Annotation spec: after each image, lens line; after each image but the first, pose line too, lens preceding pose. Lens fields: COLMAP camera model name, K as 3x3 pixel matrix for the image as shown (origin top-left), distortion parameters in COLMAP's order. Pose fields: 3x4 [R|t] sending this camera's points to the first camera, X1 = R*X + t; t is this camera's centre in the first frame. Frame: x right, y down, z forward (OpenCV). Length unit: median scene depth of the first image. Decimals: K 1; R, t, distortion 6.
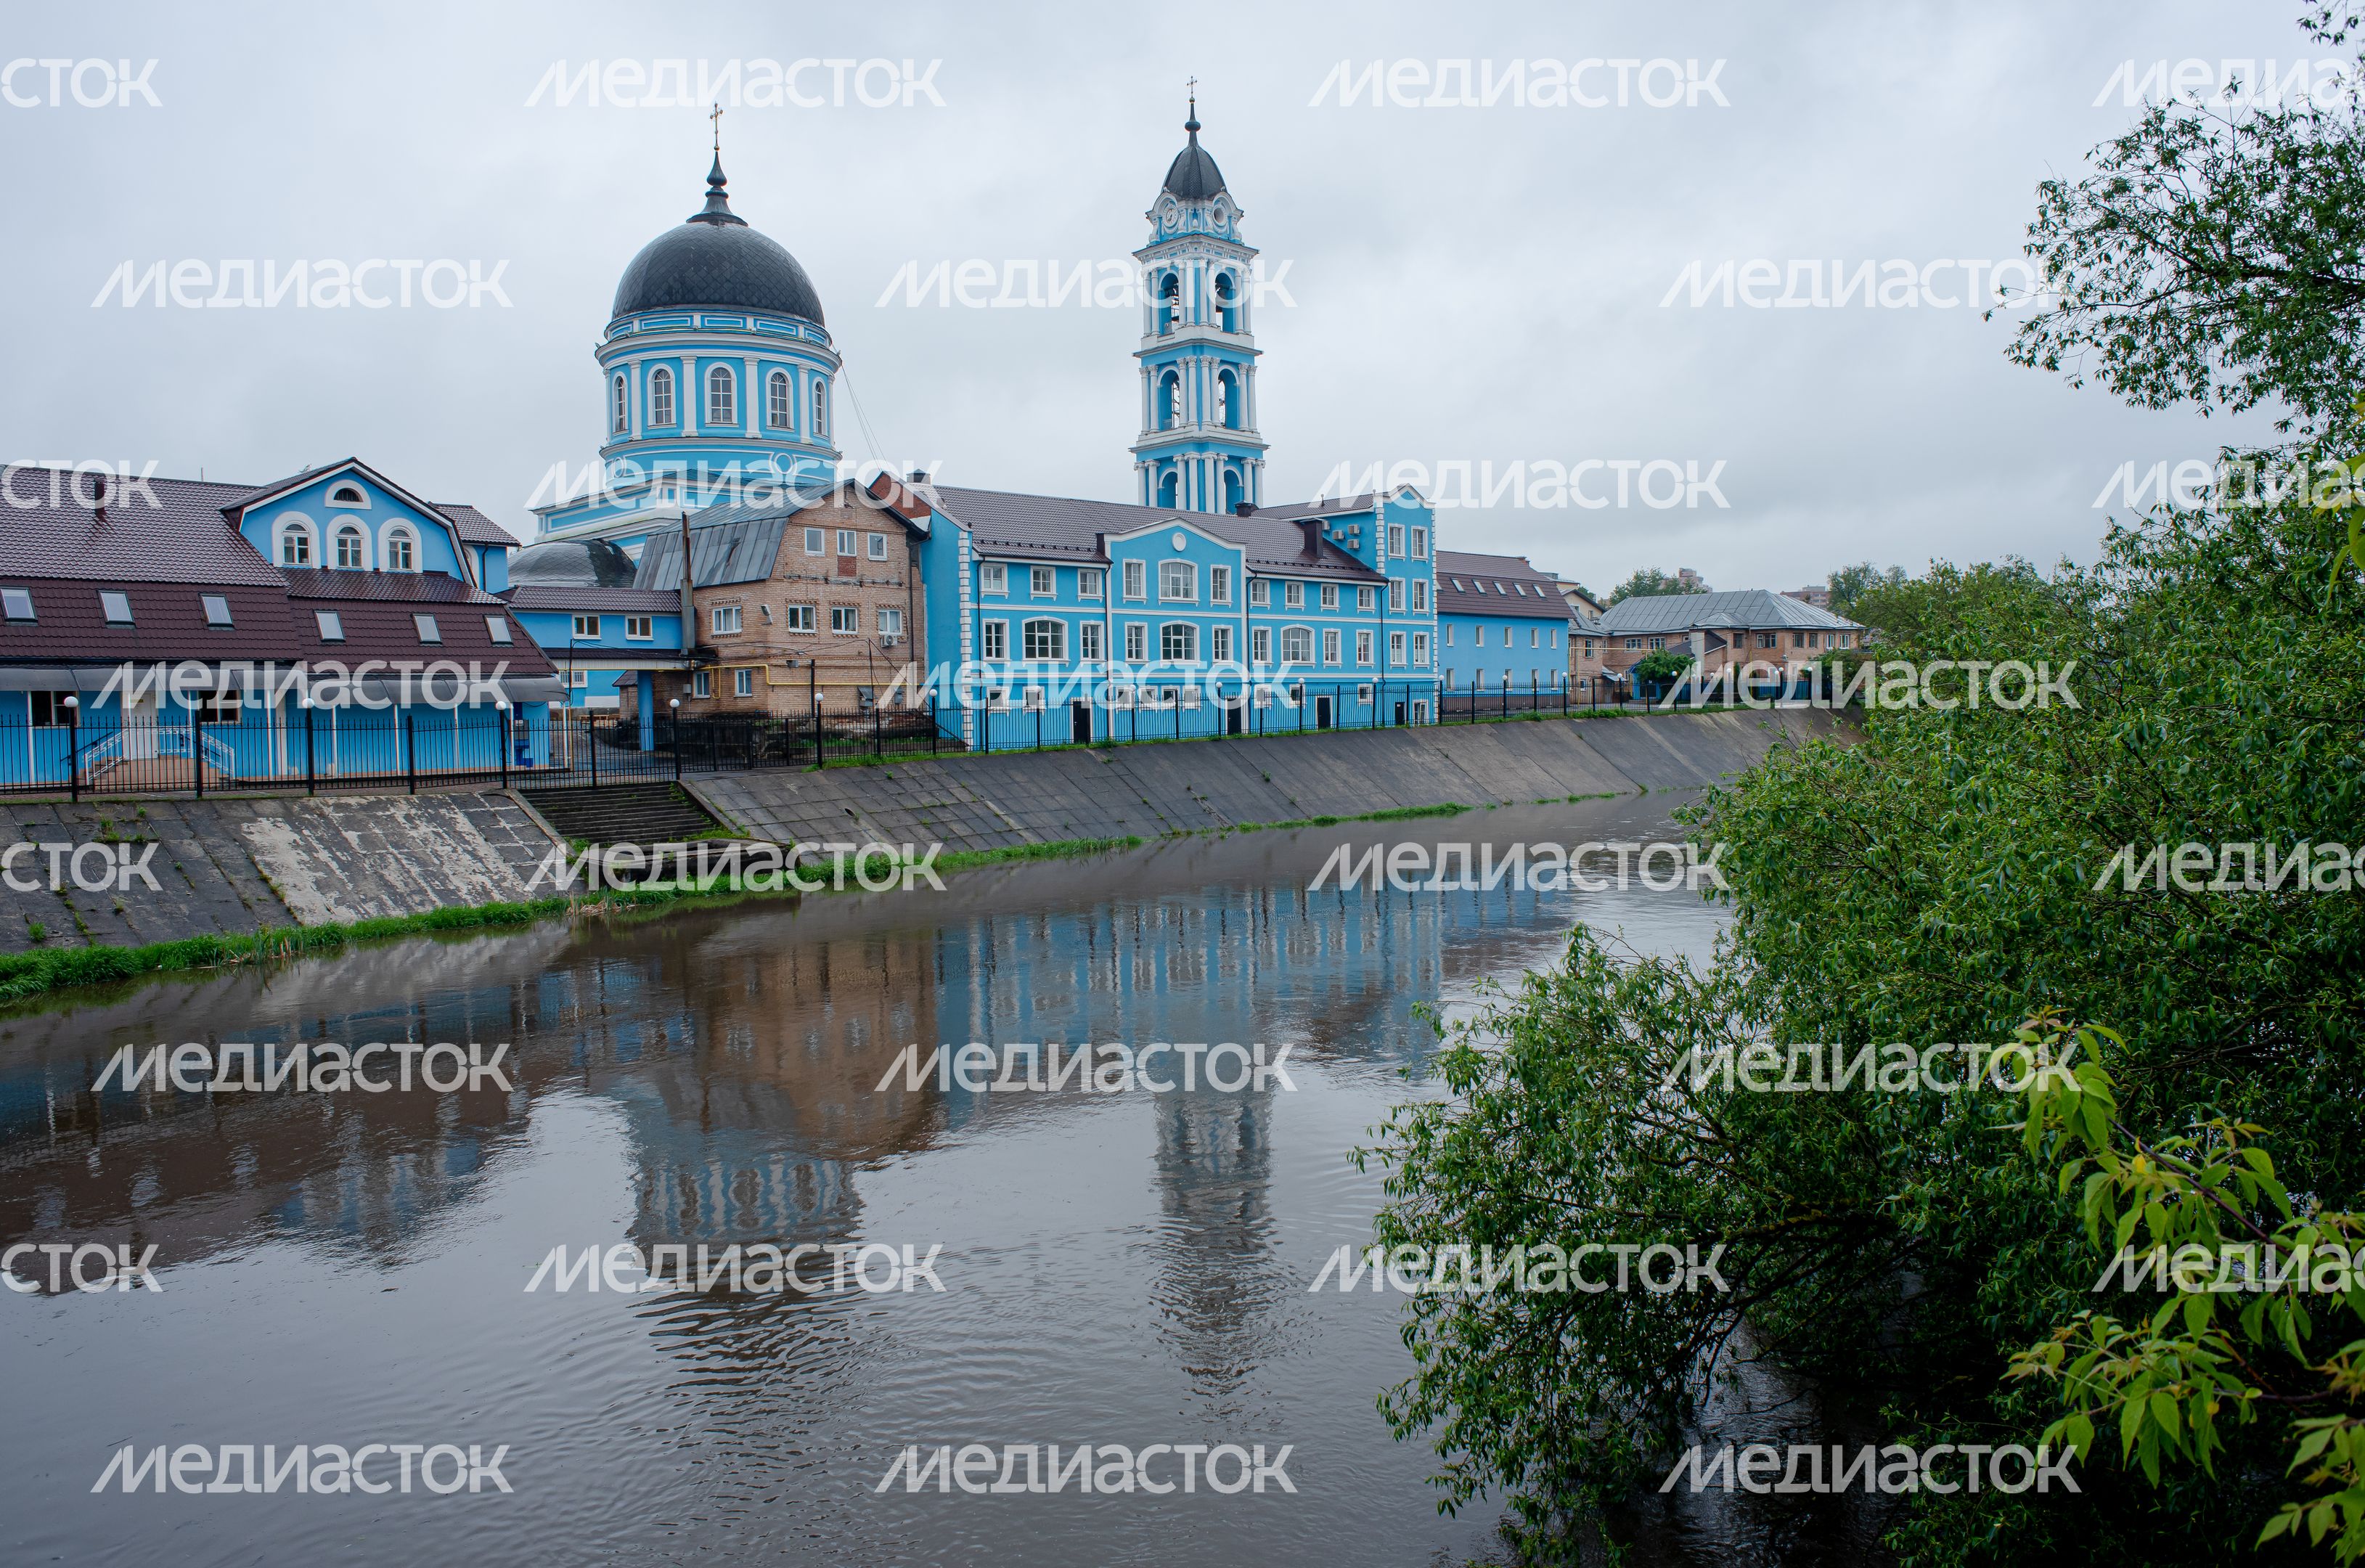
lens RADIAL K [[1613.8, 0, 1182.5], [0, 1613.8, 784.0], [0, 0, 1]] dist [-0.089947, 0.083285]
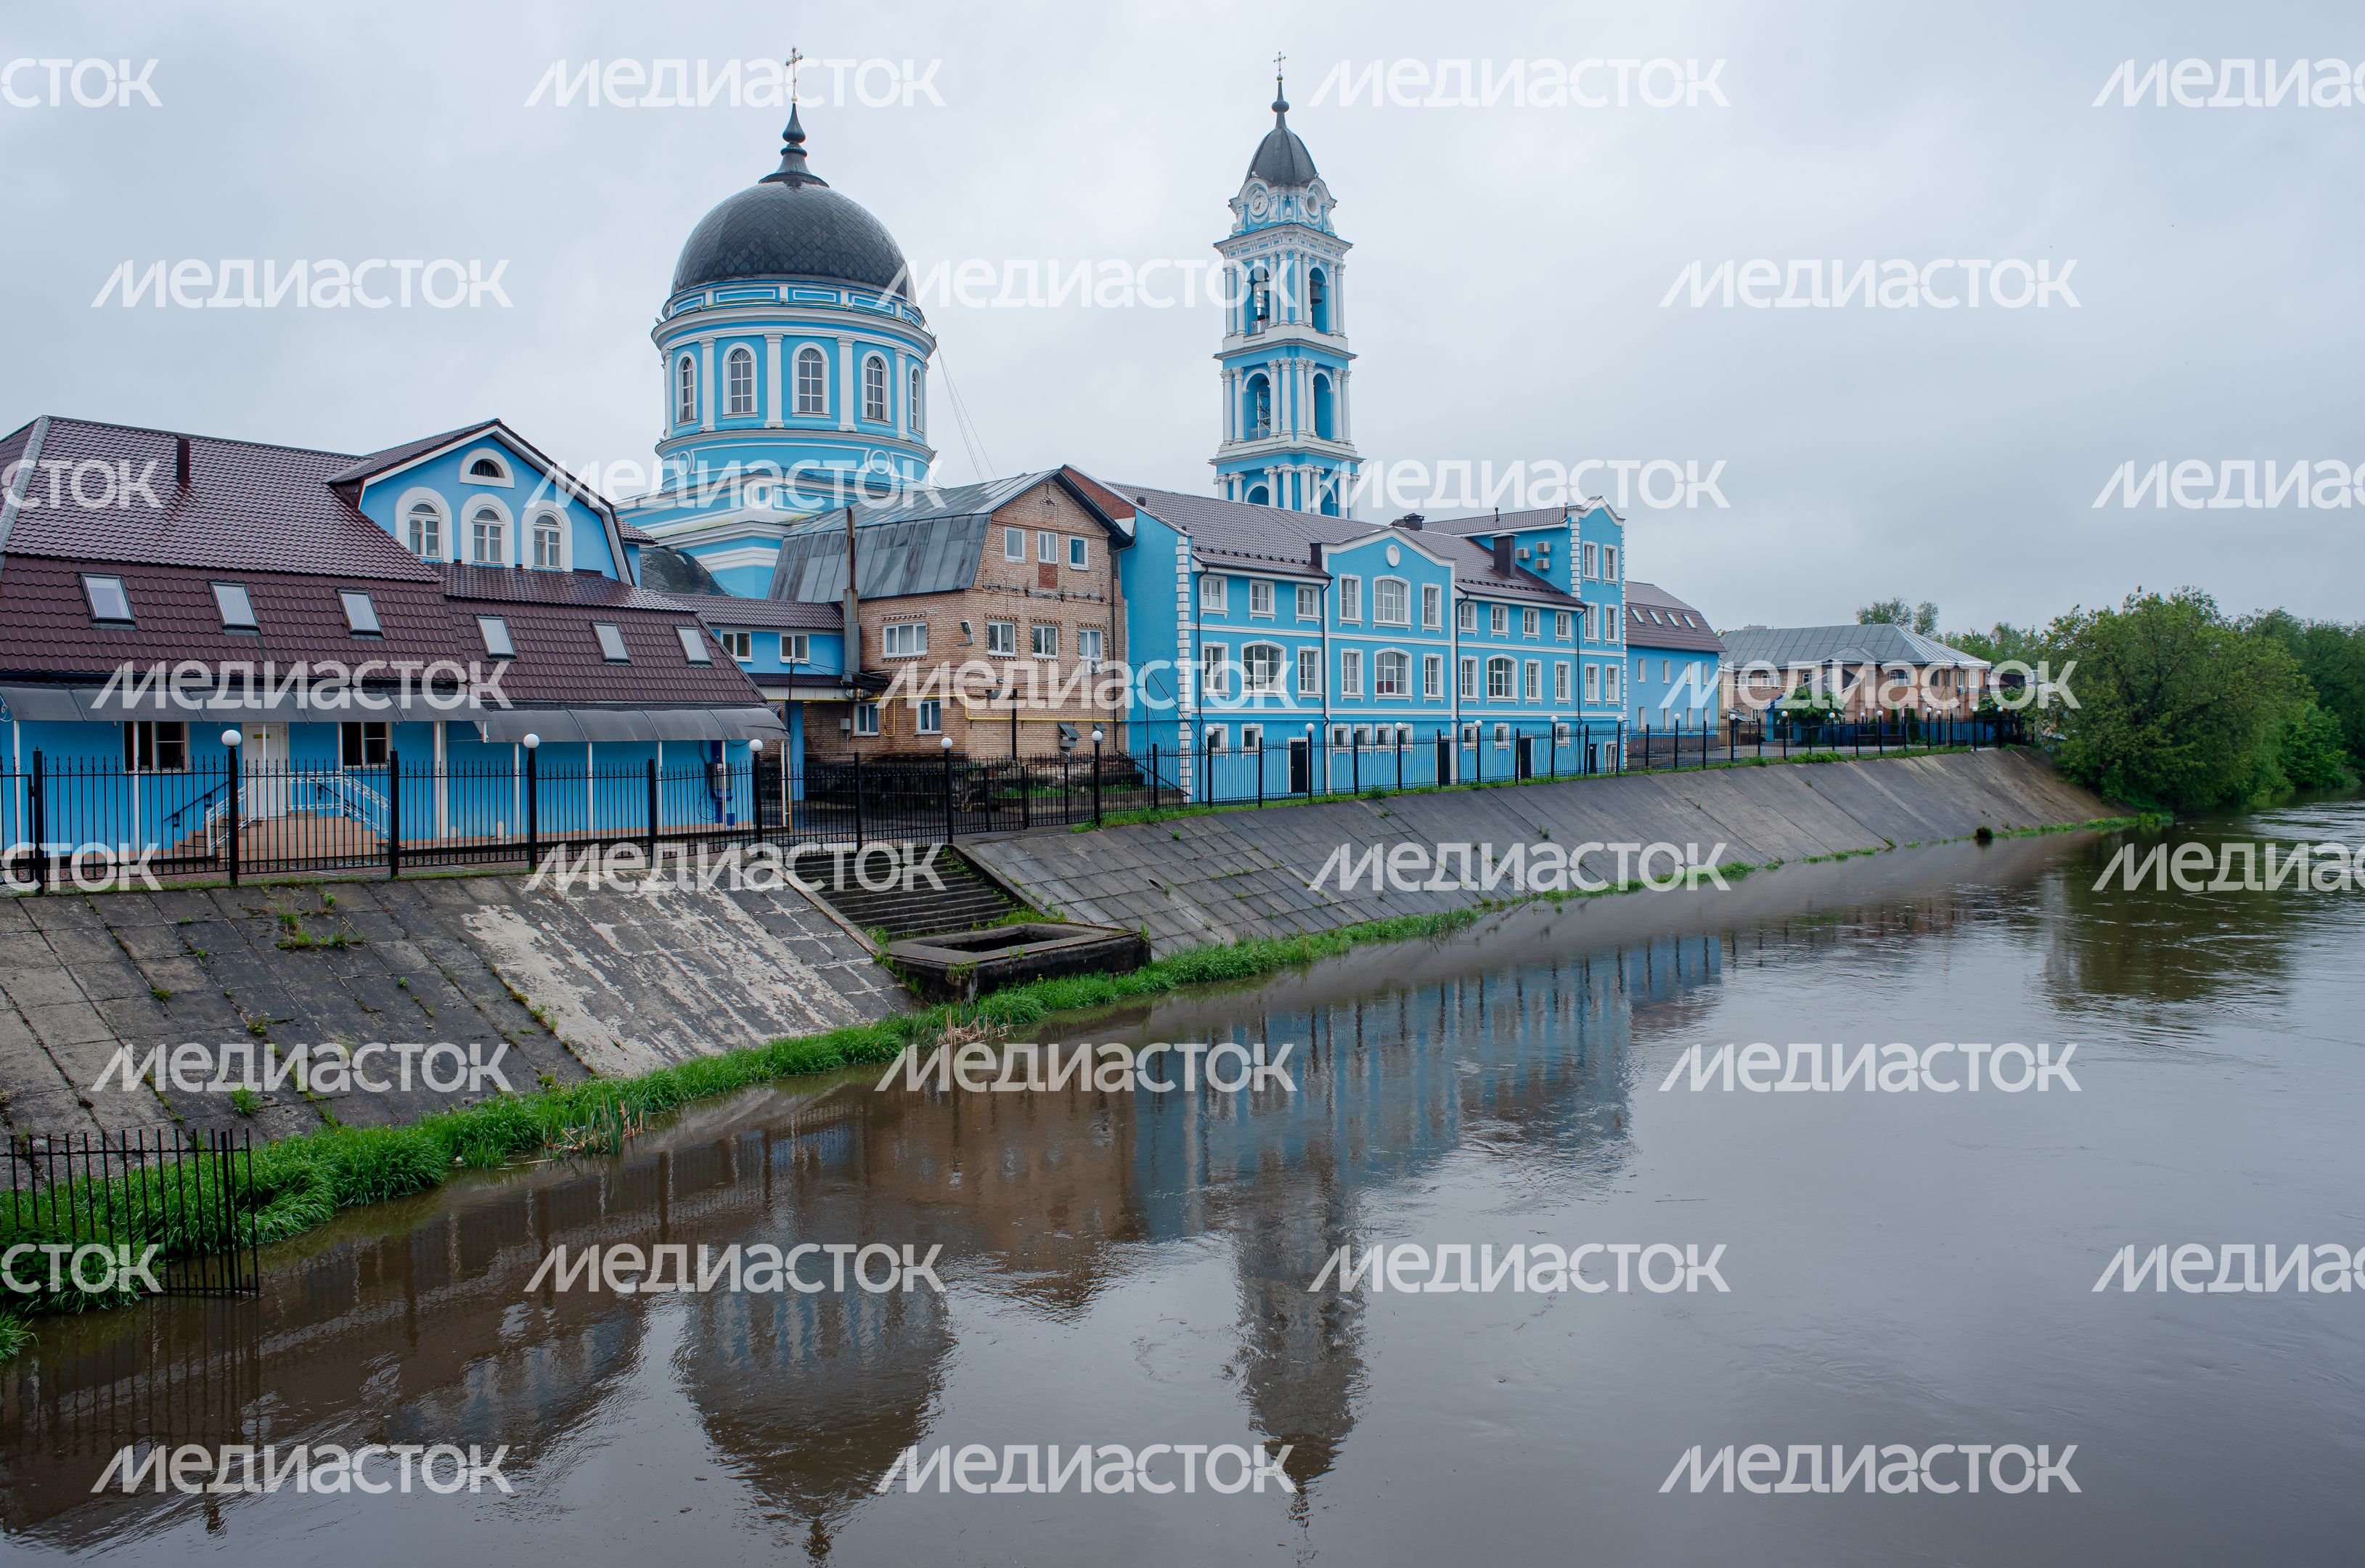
lens RADIAL K [[1672.0, 0, 1207.0], [0, 1672.0, 780.3], [0, 0, 1]] dist [-0.094294, 0.080746]
pose [[0.997957, 0.002552, 0.063842, -0.155720], [-0.000793, 0.999620, -0.027557, -0.006937], [-0.063888, 0.027450, 0.997579, 0.128142]]
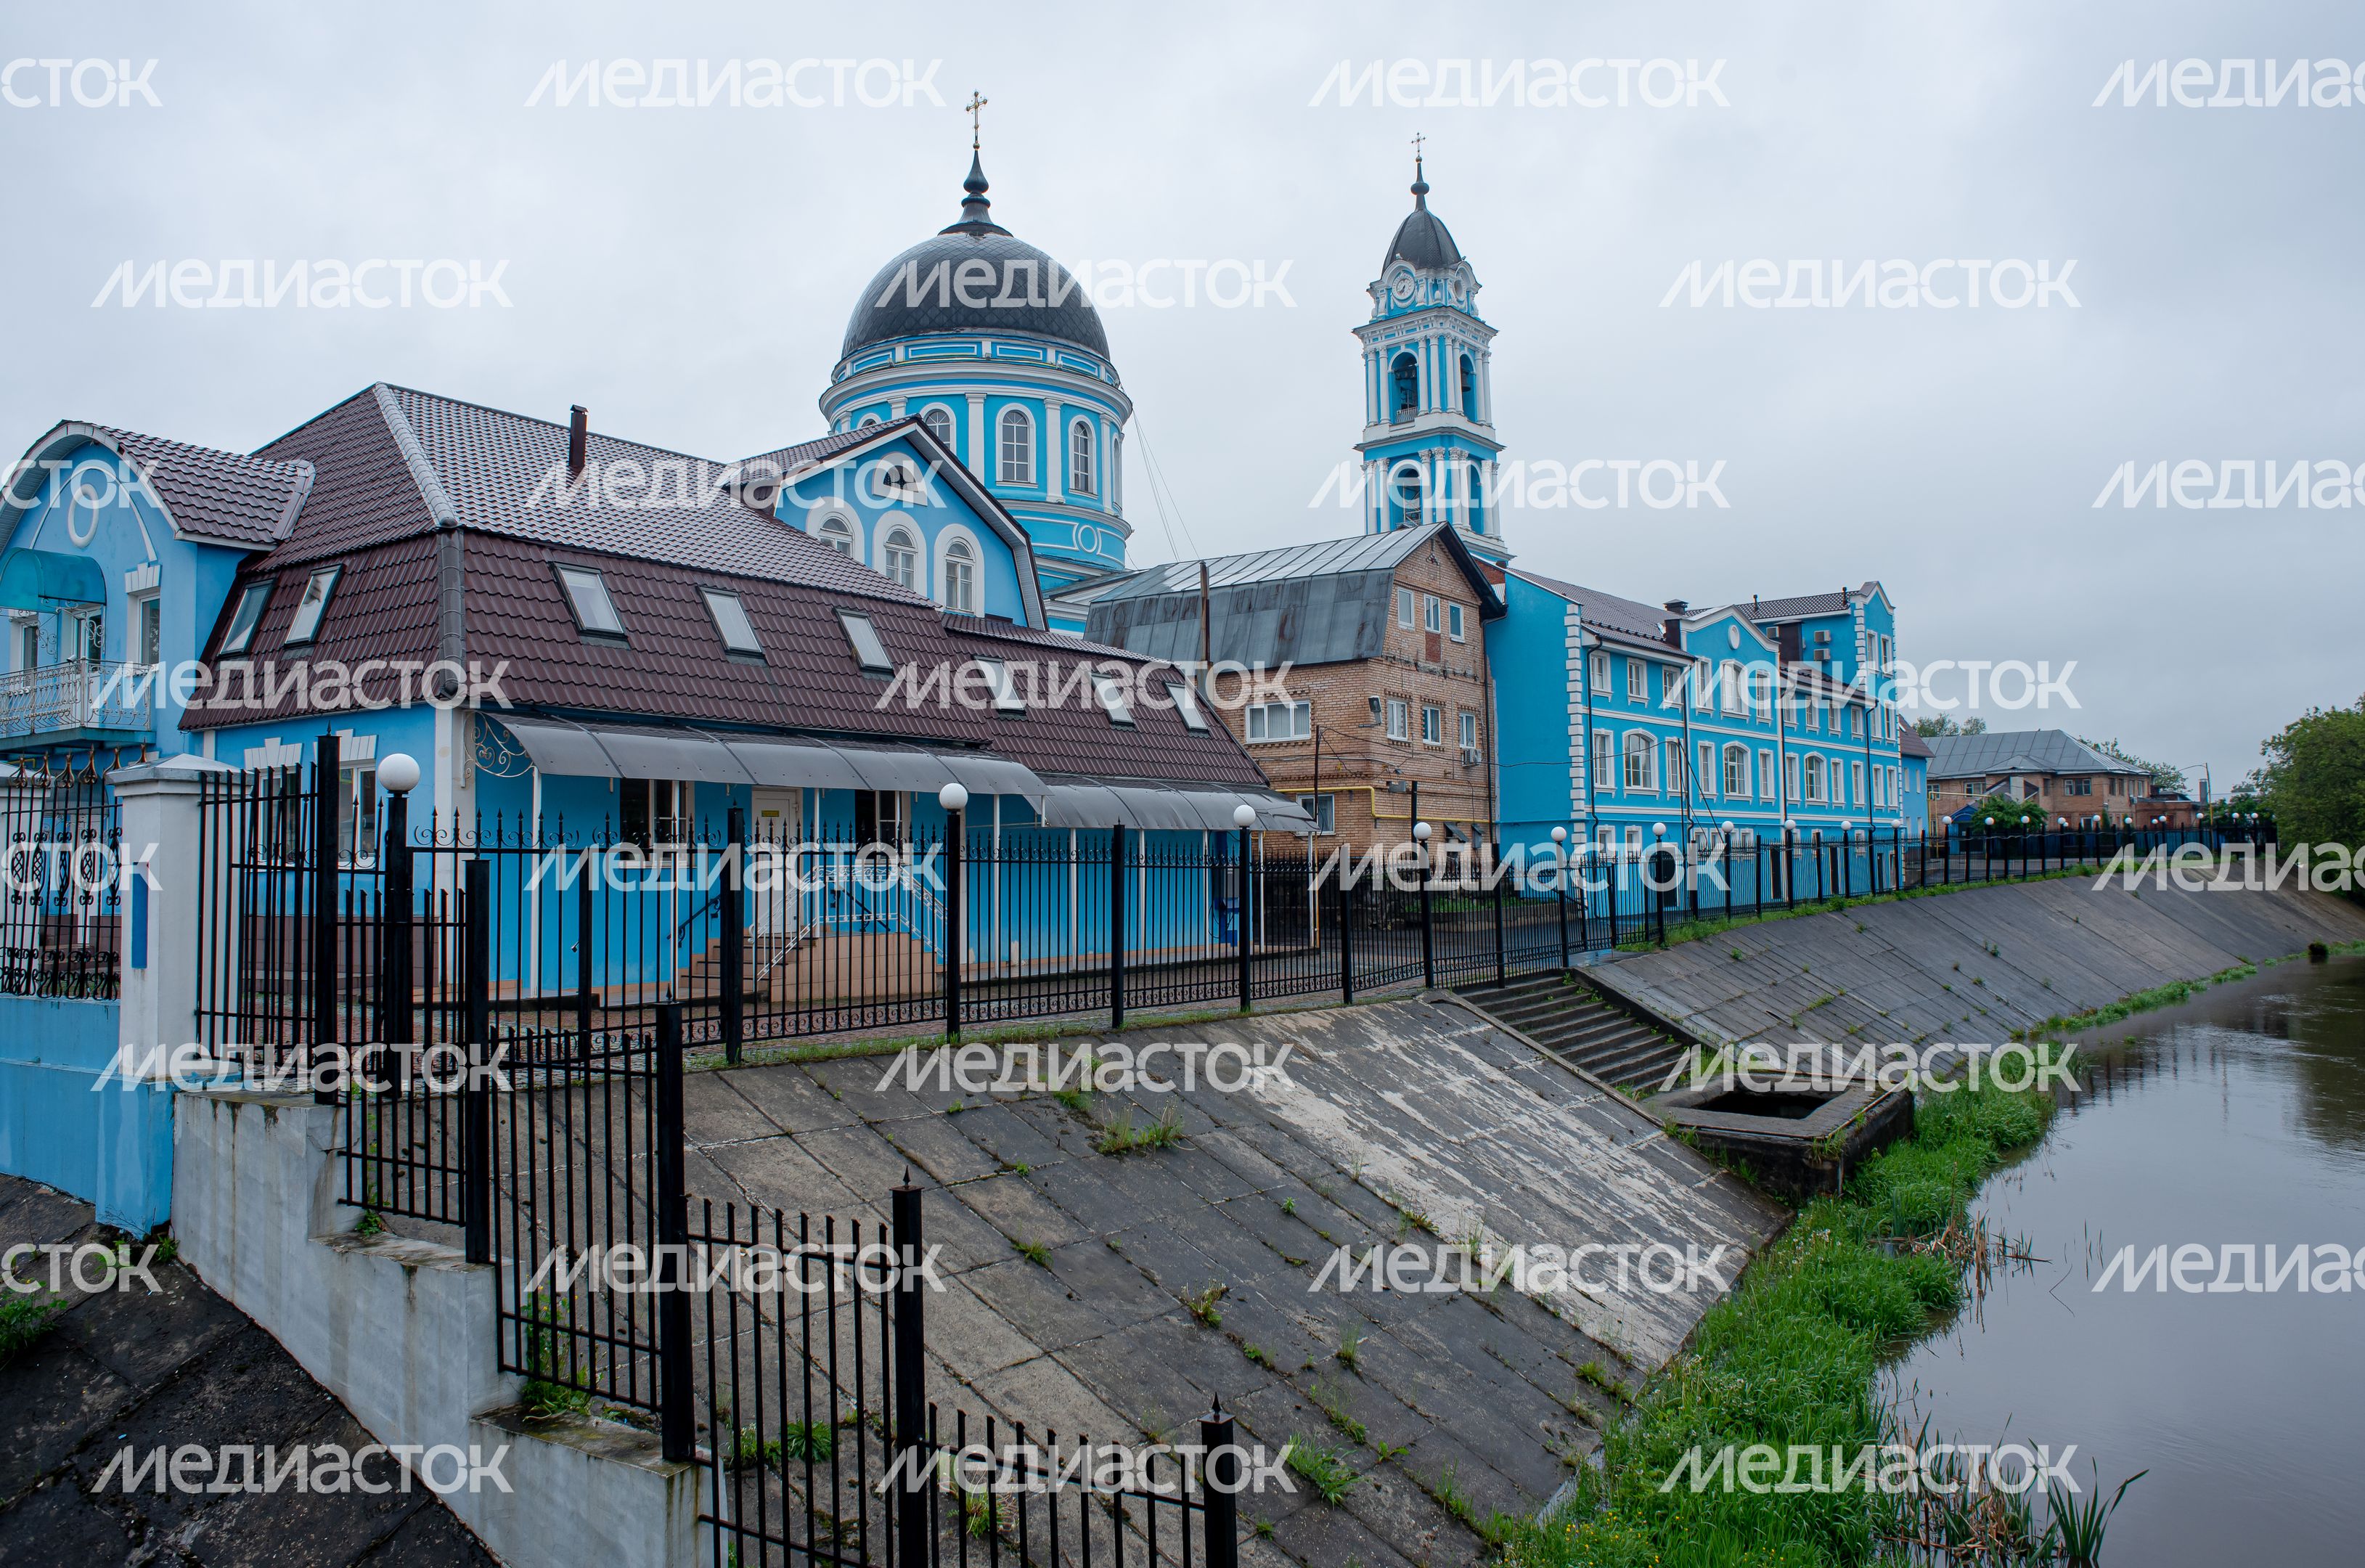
lens RADIAL K [[1672.0, 0, 1207.0], [0, 1672.0, 780.3], [0, 0, 1]] dist [-0.094294, 0.080746]
pose [[0.995227, 0.005643, 0.097428, -0.319891], [0.004453, 0.994661, -0.103101, -0.005214], [-0.097490, 0.103042, 0.989888, 0.264678]]
